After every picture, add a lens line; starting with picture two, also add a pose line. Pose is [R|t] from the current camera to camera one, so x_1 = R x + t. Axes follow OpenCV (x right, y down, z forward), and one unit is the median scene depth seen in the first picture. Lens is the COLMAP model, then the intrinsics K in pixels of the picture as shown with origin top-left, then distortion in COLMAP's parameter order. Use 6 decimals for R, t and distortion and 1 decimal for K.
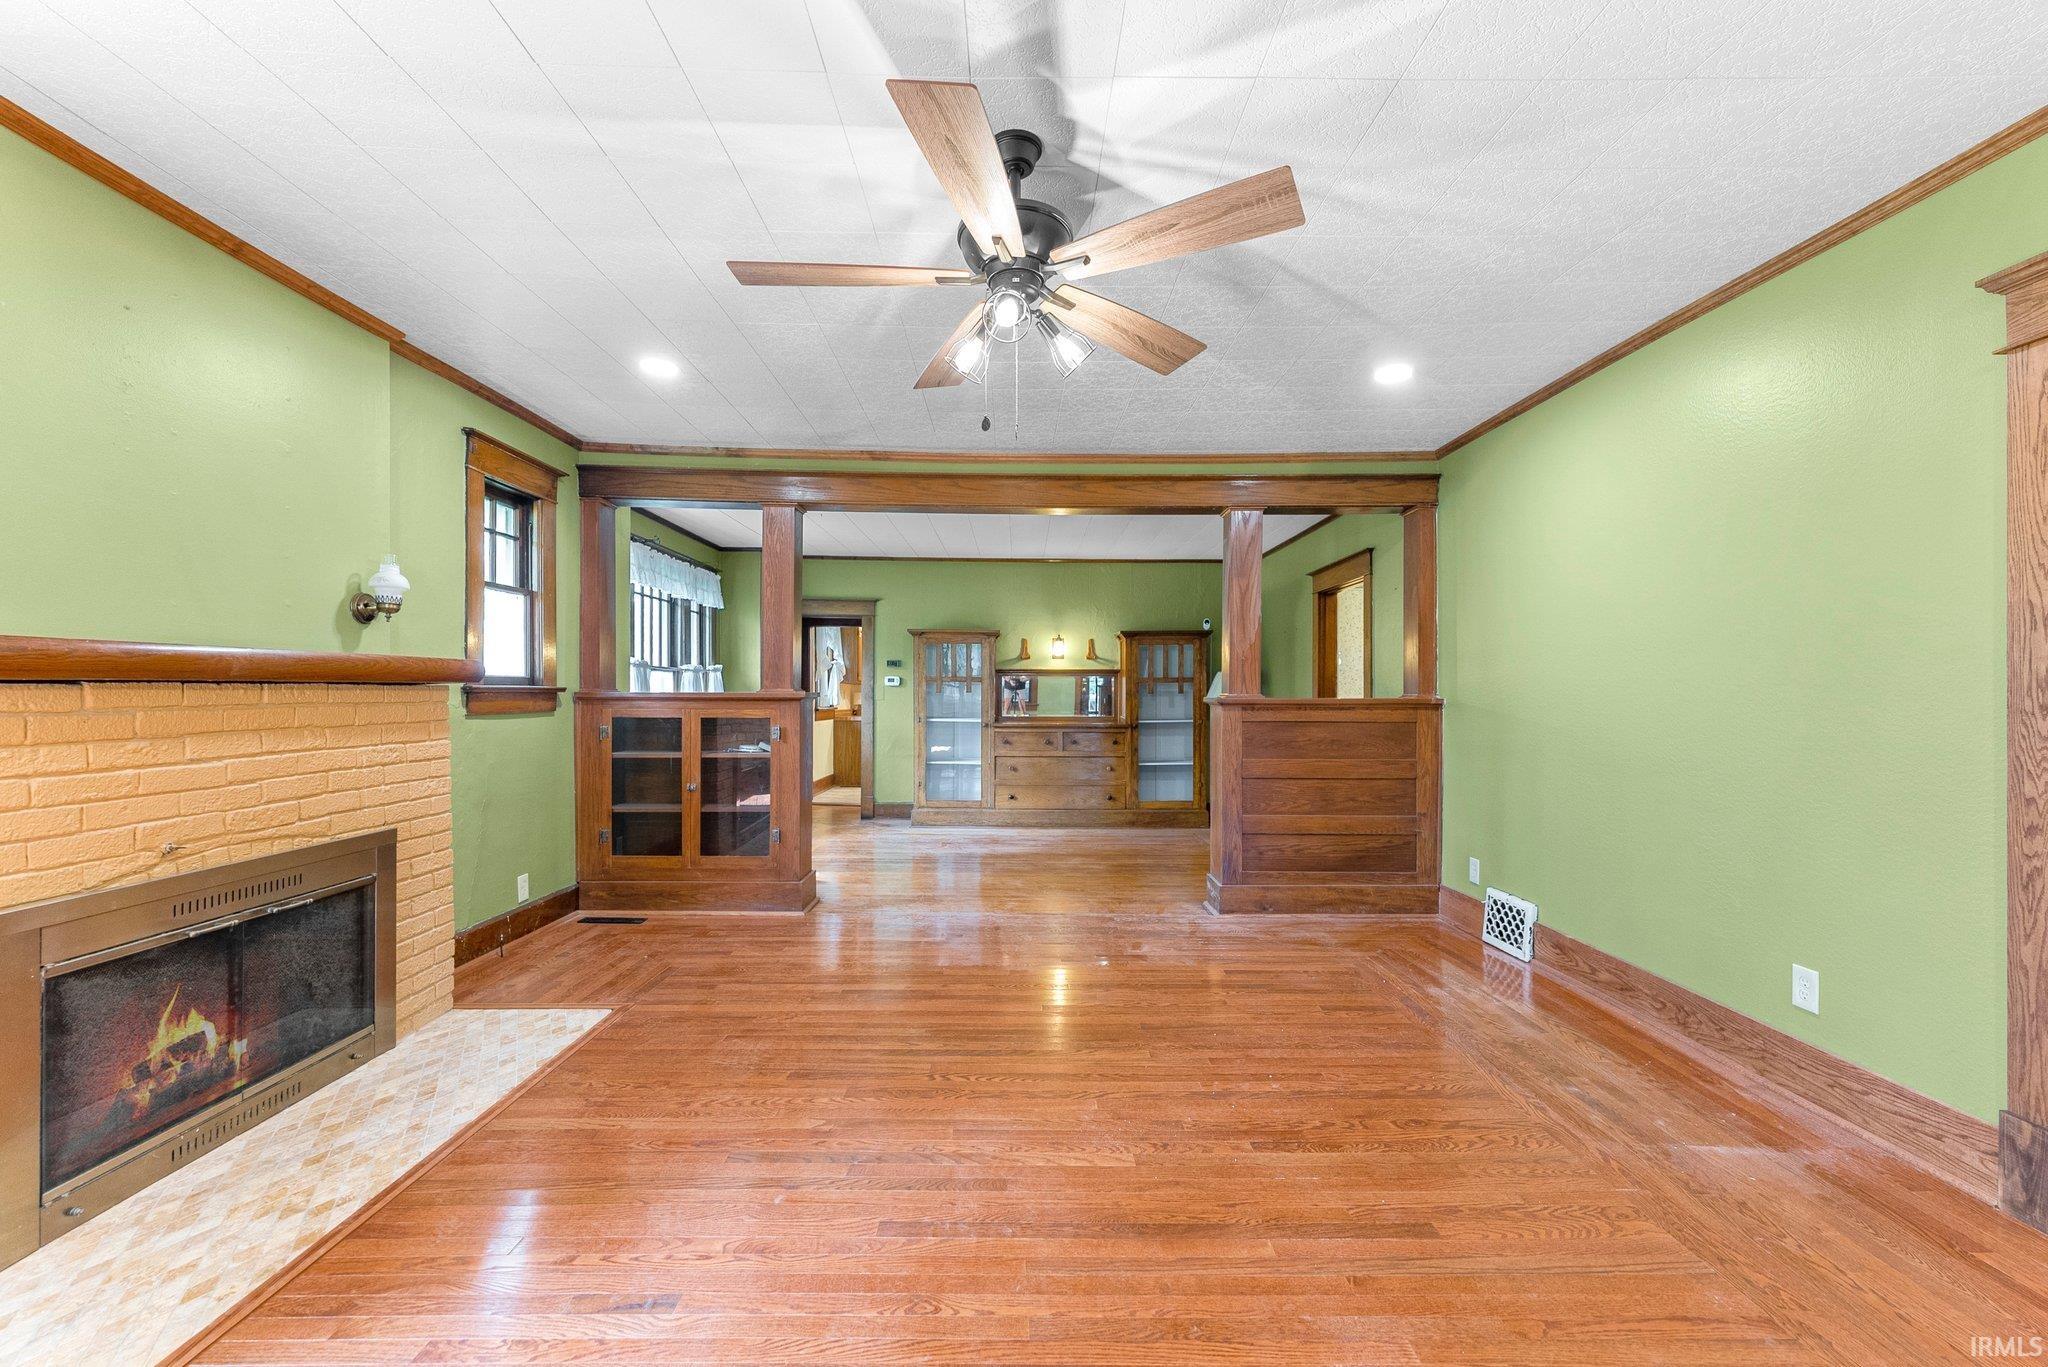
lens RADIAL K [[827.7, 0, 1030.7], [0, 827.7, 692.8], [0, 0, 1]] dist [0.002988, -0.001213]
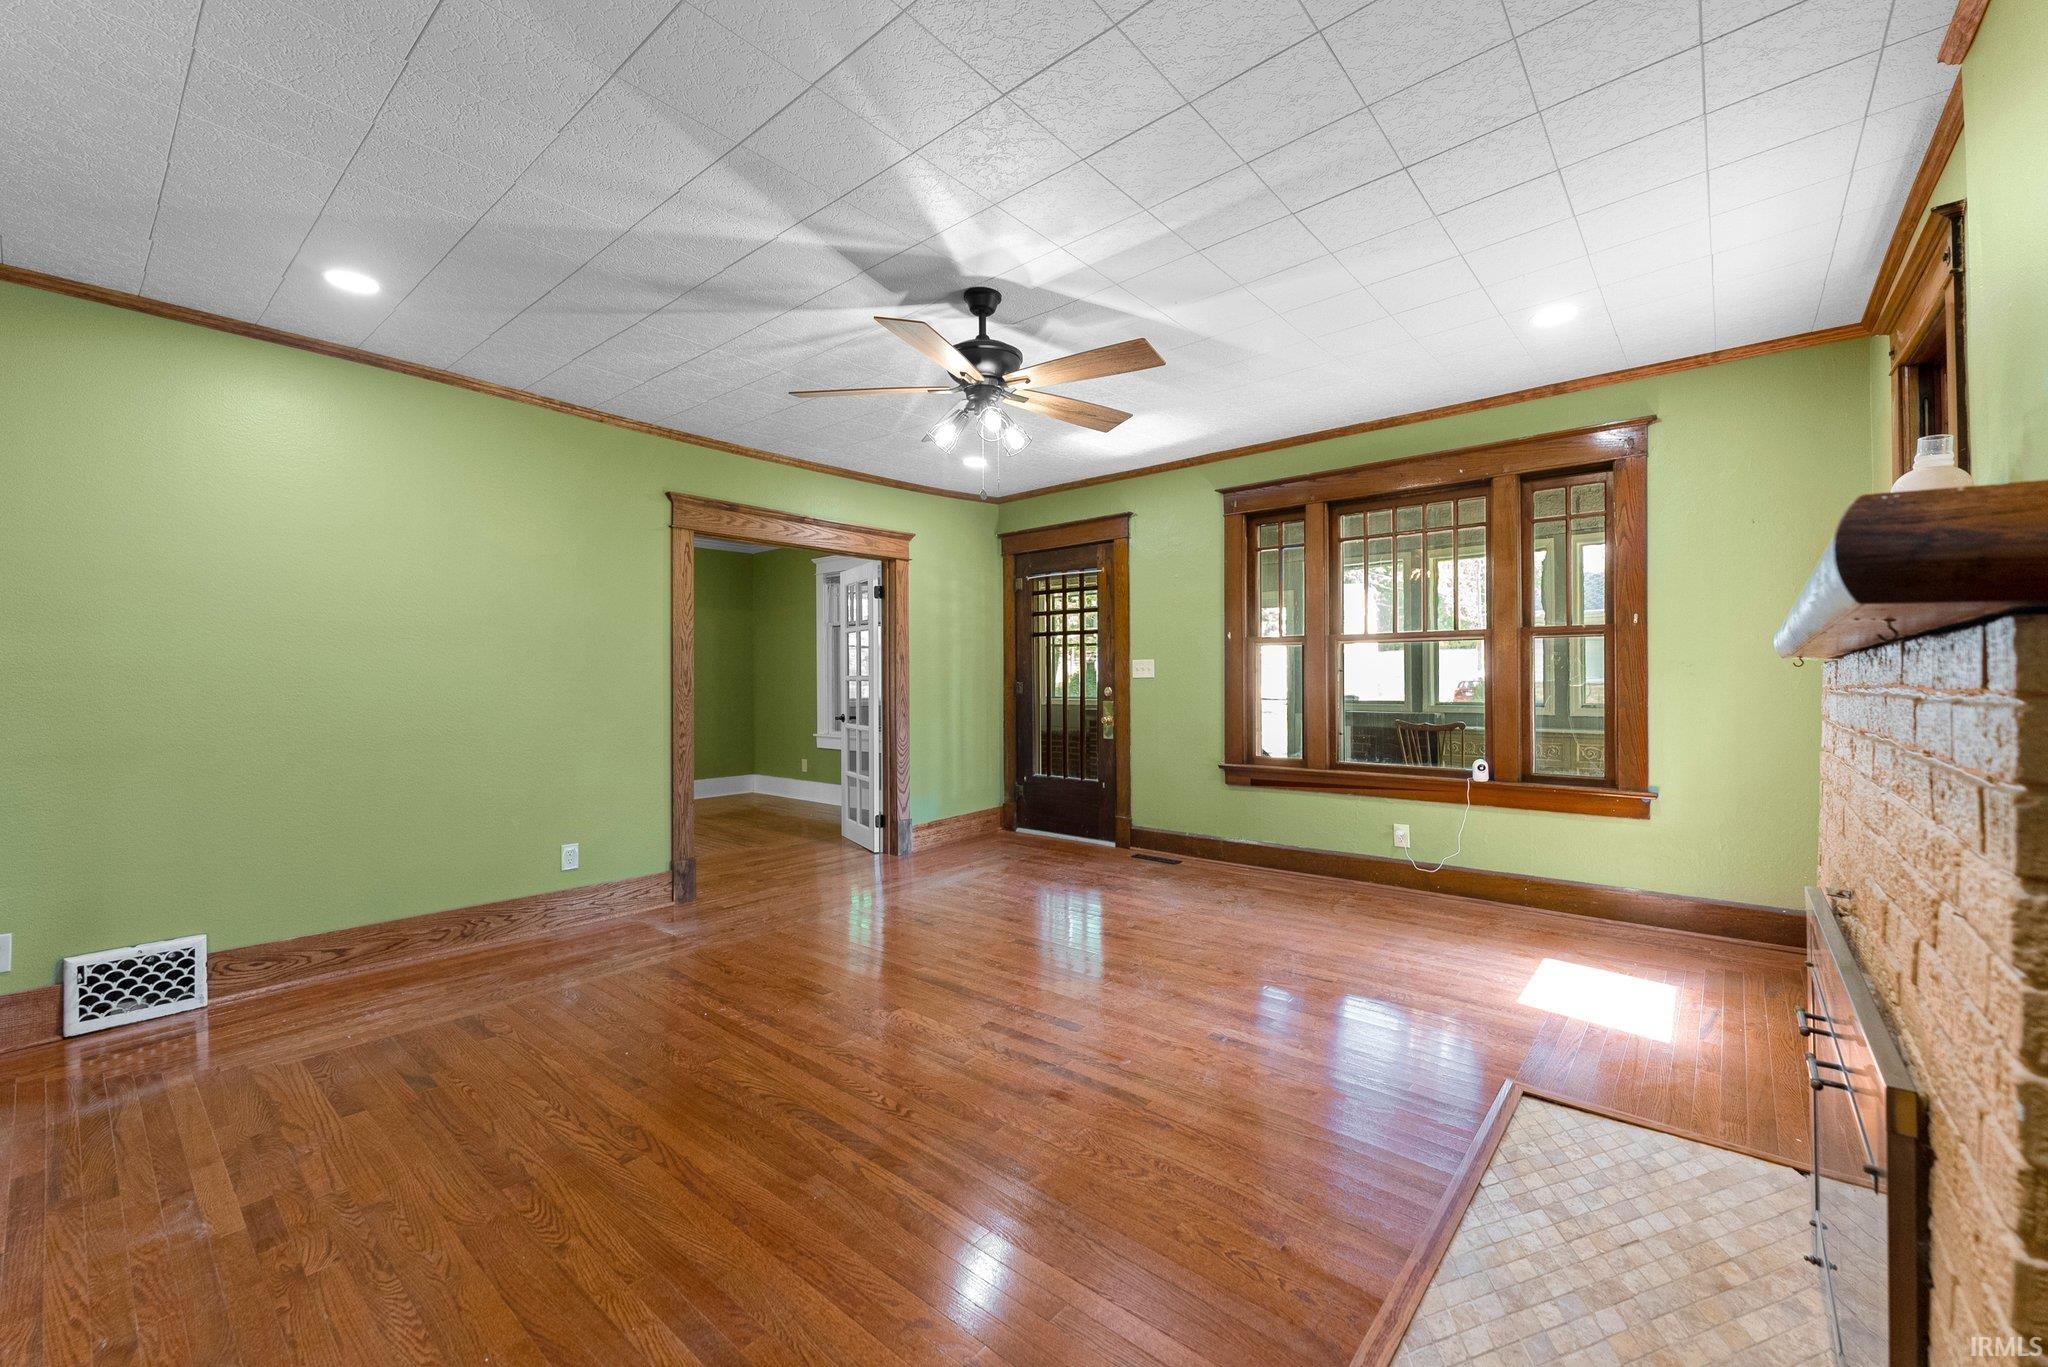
lens RADIAL K [[827.7, 0, 1000.9], [0, 827.7, 684.4], [0, 0, 1]] dist [0.002988, -0.001213]
pose [[-0.732854, -0.002642, 0.680380, -0.470600], [0.001146, 0.999986, 0.005118, 0.004024], [-0.680385, 0.004531, -0.732841, 0.941877]]
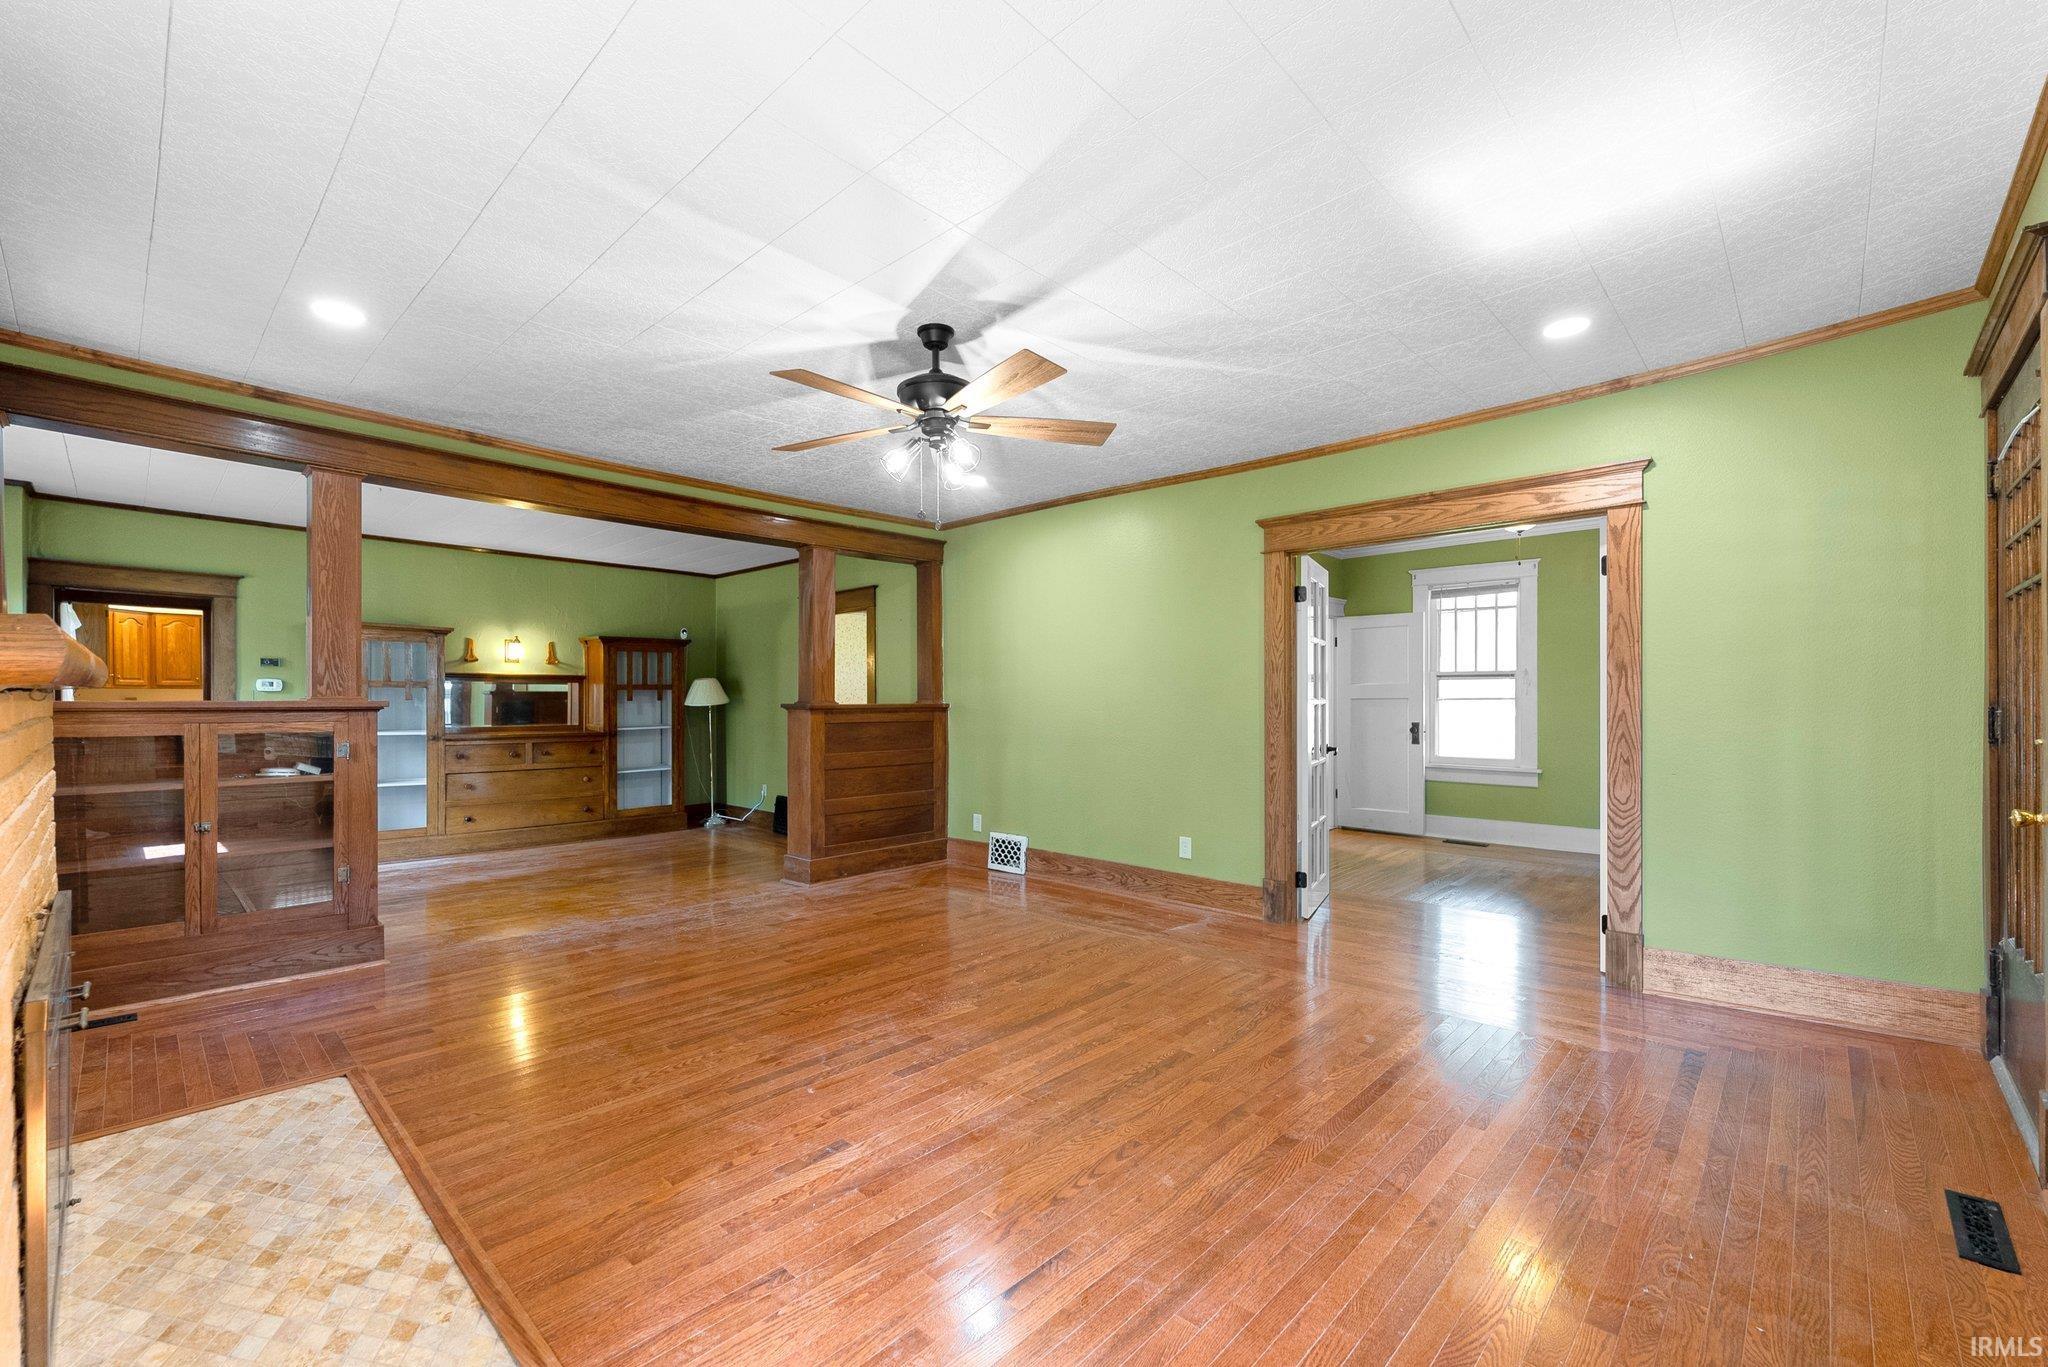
lens RADIAL K [[827.7, 0, 1015.1], [0, 827.7, 715.6], [0, 0, 1]] dist [0.002988, -0.001213]
pose [[0.701286, -0.016005, 0.712700, -0.449856], [0.001236, 0.999774, 0.021236, -0.003327], [-0.712879, -0.014012, 0.701147, -0.061294]]
